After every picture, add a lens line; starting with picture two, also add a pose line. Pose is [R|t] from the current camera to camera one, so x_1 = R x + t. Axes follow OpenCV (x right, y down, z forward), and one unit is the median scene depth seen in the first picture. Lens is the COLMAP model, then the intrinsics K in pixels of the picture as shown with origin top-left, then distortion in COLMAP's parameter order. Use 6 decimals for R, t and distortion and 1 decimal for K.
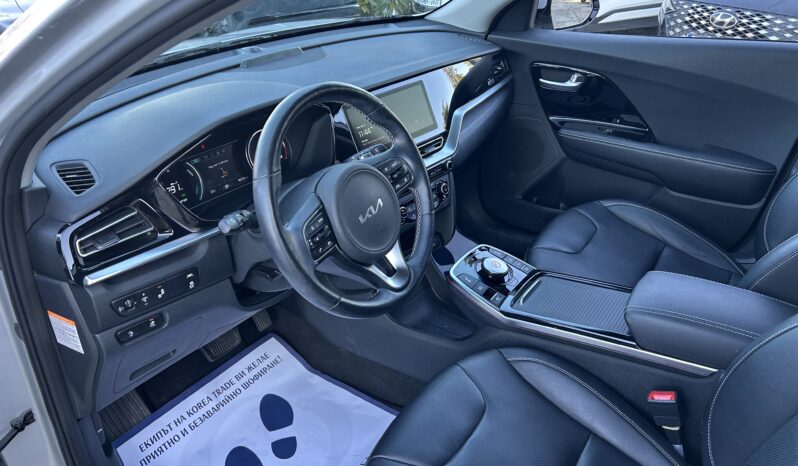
lens RADIAL K [[602.5, 0, 399.0], [0, 602.5, 233.0], [0, 0, 1]] dist [0.049366, -0.060647]
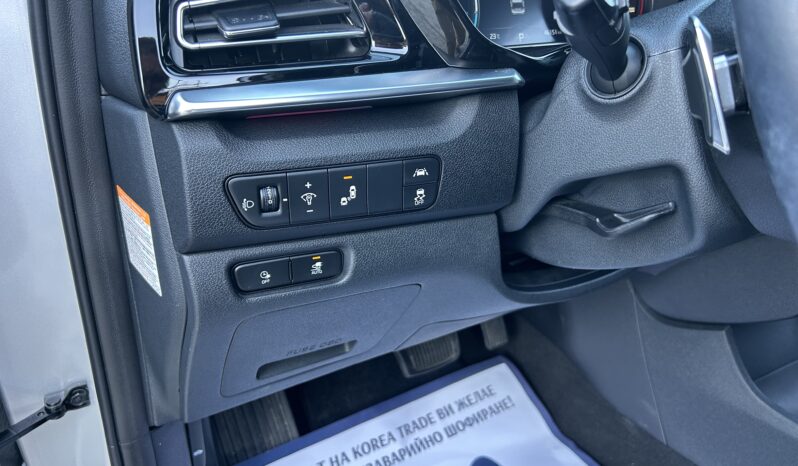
lens RADIAL K [[593.4, 0, 406.6], [0, 593.4, 250.0], [0, 0, 1]] dist [0.051915, -0.063688]
pose [[0.927663, 0.205670, -0.311675, -0.208210], [-0.213239, 0.976949, 0.009993, 0.113681], [0.306545, 0.057191, 0.950136, 0.589825]]
